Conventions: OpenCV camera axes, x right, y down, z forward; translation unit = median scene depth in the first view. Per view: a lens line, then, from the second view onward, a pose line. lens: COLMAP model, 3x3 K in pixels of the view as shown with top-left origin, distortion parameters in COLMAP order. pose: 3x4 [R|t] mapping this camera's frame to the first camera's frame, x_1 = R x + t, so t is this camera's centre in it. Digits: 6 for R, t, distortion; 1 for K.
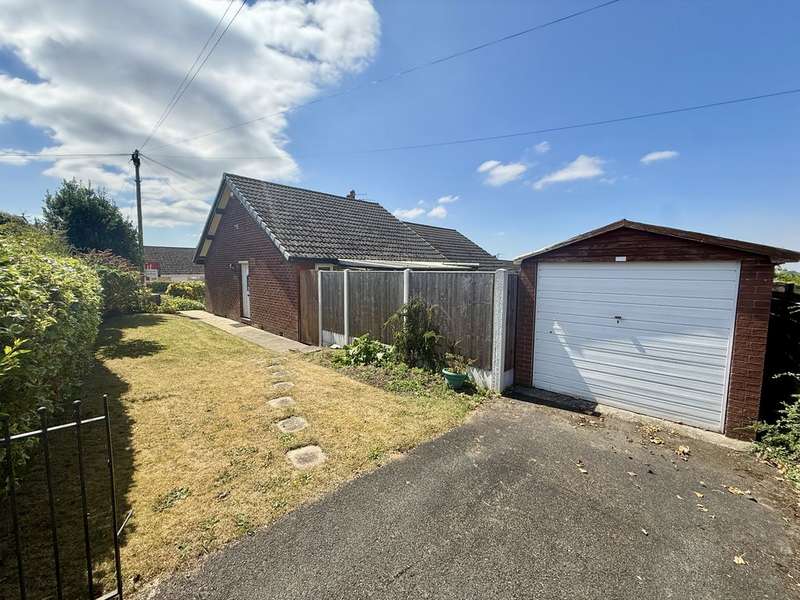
lens RADIAL K [[321.2, 0, 393.6], [0, 321.2, 303.0], [0, 0, 1]] dist [-0.000389, -0.000414]
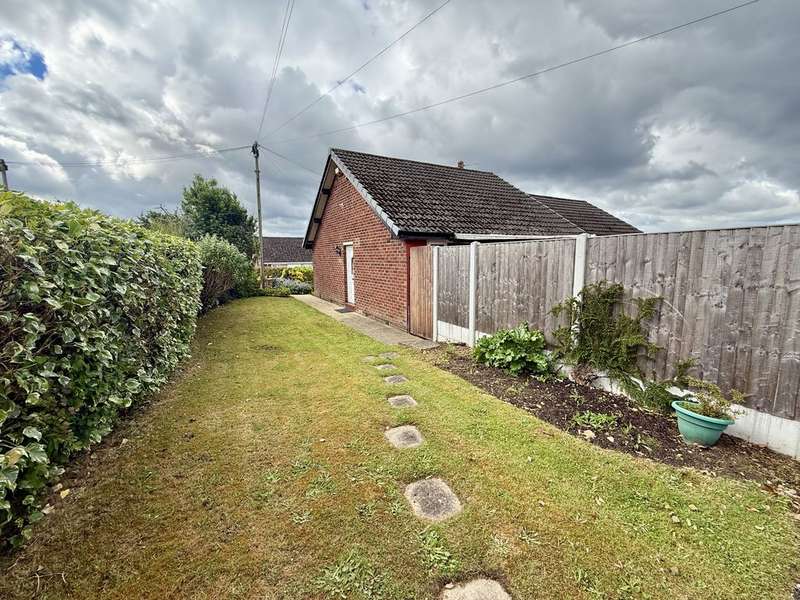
lens RADIAL K [[321.2, 0, 399.1], [0, 321.2, 300.4], [0, 0, 1]] dist [-0.000389, -0.000414]
pose [[0.960862, 0.017102, -0.276499, -0.075996], [-0.007487, 0.999331, 0.035793, 0.004499], [0.276927, -0.032321, 0.960347, 0.165489]]
